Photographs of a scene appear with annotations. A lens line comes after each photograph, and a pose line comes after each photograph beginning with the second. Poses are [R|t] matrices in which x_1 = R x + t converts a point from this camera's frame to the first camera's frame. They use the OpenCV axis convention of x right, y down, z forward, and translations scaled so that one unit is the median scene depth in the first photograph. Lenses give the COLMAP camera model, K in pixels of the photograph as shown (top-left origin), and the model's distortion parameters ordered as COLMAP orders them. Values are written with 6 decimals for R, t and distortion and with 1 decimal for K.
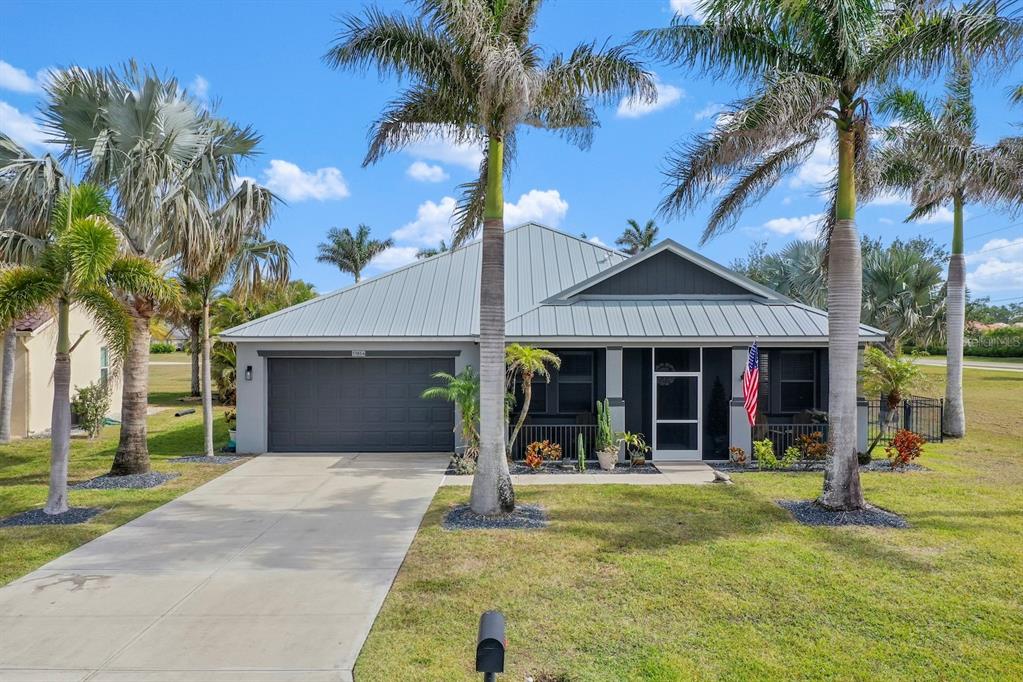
lens RADIAL K [[797.1, 0, 534.6], [0, 797.1, 338.9], [0, 0, 1]] dist [0.001668, -0.000830]
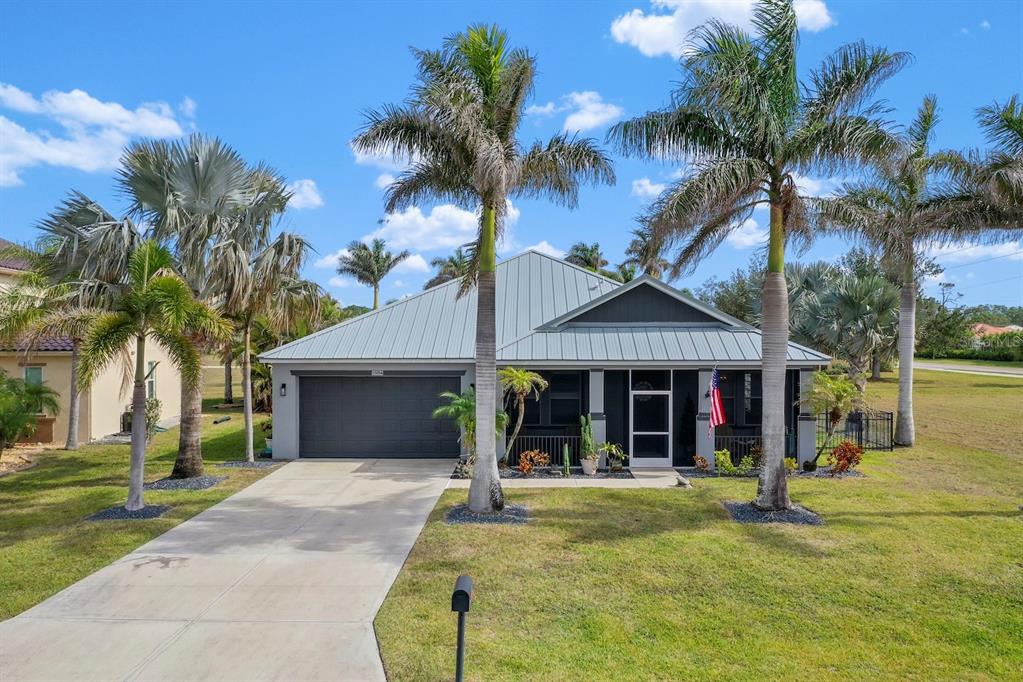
lens RADIAL K [[785.9, 0, 538.3], [0, 785.9, 342.7], [0, 0, 1]] dist [0.003211, -0.003872]
pose [[0.999884, 0.001708, -0.015153, 0.041153], [-0.001662, 0.999994, 0.003040, -0.040803], [0.015158, -0.003015, 0.999881, -0.189358]]
